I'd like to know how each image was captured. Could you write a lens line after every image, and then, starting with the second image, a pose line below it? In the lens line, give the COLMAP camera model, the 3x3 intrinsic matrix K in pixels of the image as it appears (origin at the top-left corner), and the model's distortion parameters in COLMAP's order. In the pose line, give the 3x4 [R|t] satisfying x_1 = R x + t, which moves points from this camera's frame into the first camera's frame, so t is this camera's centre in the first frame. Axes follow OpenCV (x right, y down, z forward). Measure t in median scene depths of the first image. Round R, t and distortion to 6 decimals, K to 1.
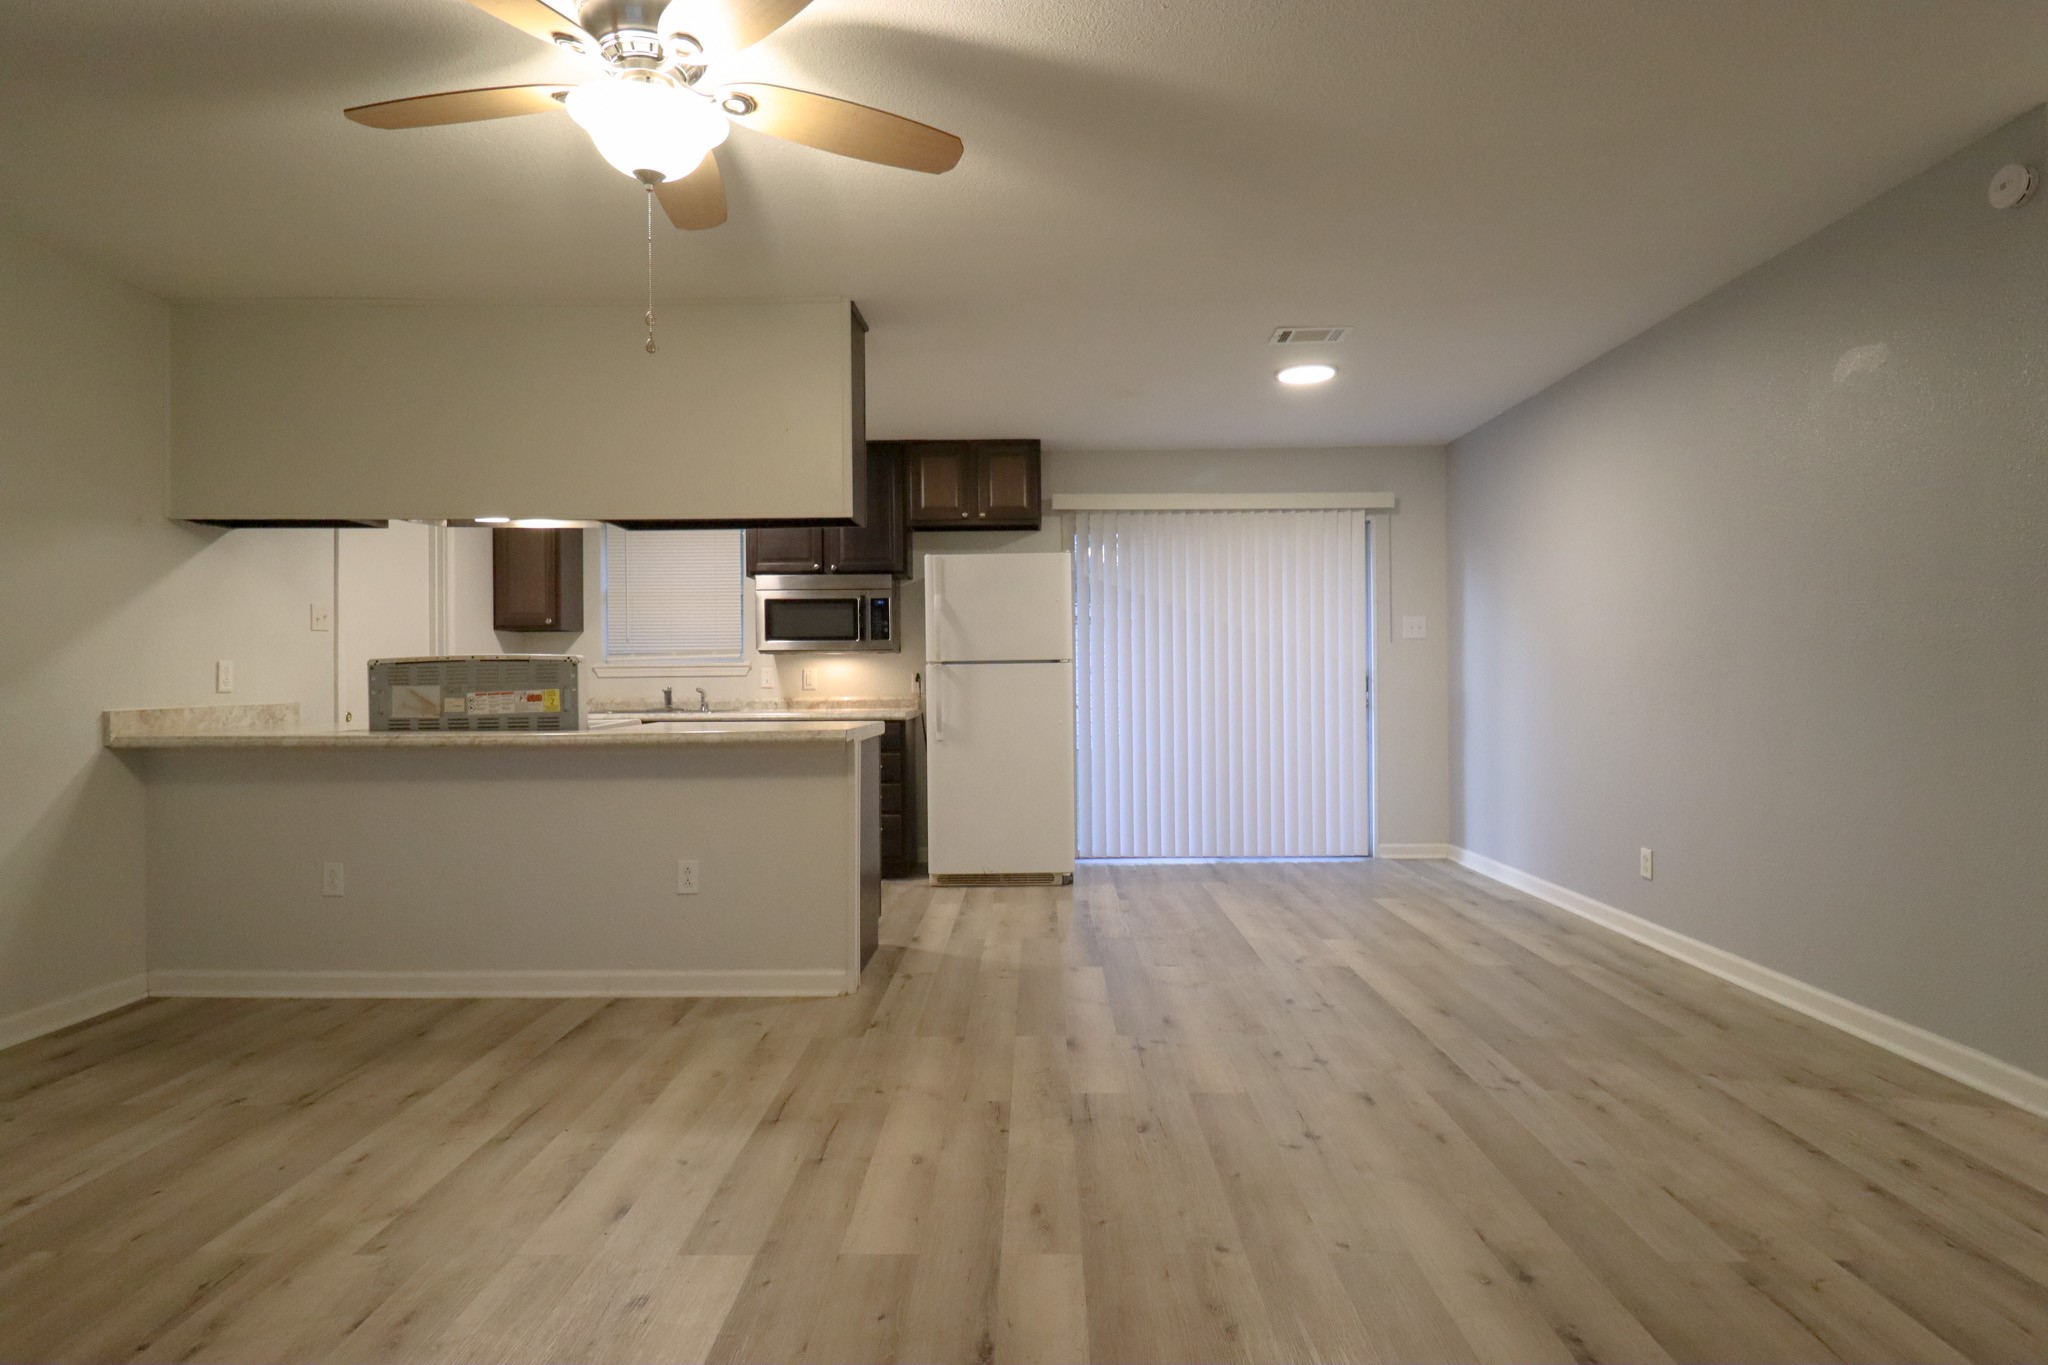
lens RADIAL K [[1079.8, 0, 1034.1], [0, 1079.8, 672.5], [0, 0, 1]] dist [0.001617, -0.012246]
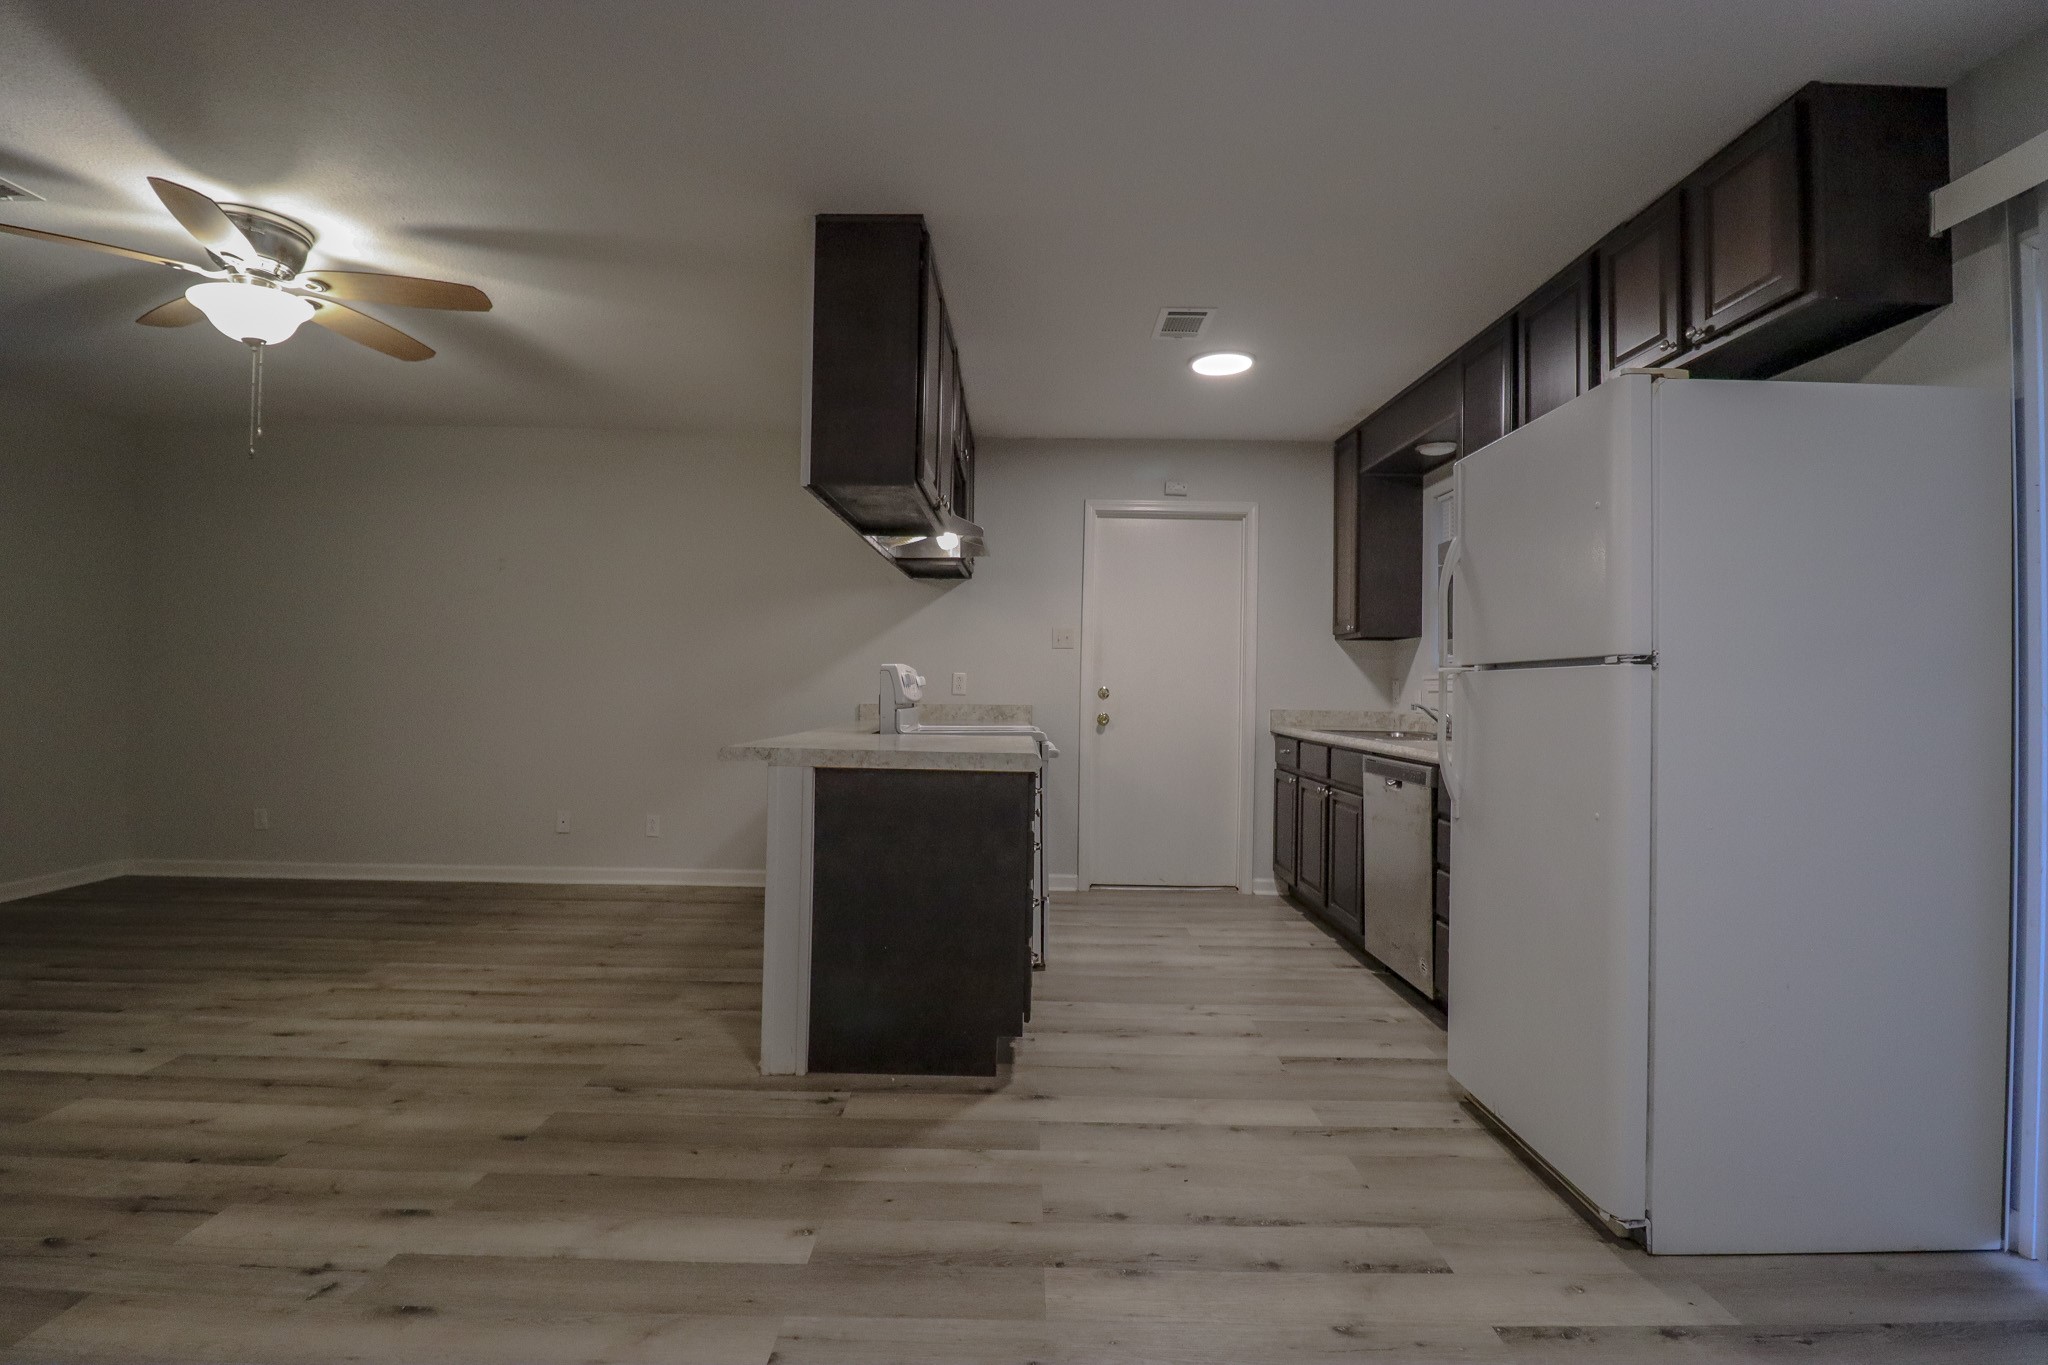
lens RADIAL K [[949.2, 0, 1028.6], [0, 949.2, 678.4], [0, 0, 1]] dist [-0.001425, -0.011975]
pose [[0.008664, -0.001904, -0.999961, 0.583843], [-0.010604, 0.999942, -0.001995, -0.001748], [0.999906, 0.010621, 0.008643, 1.262323]]
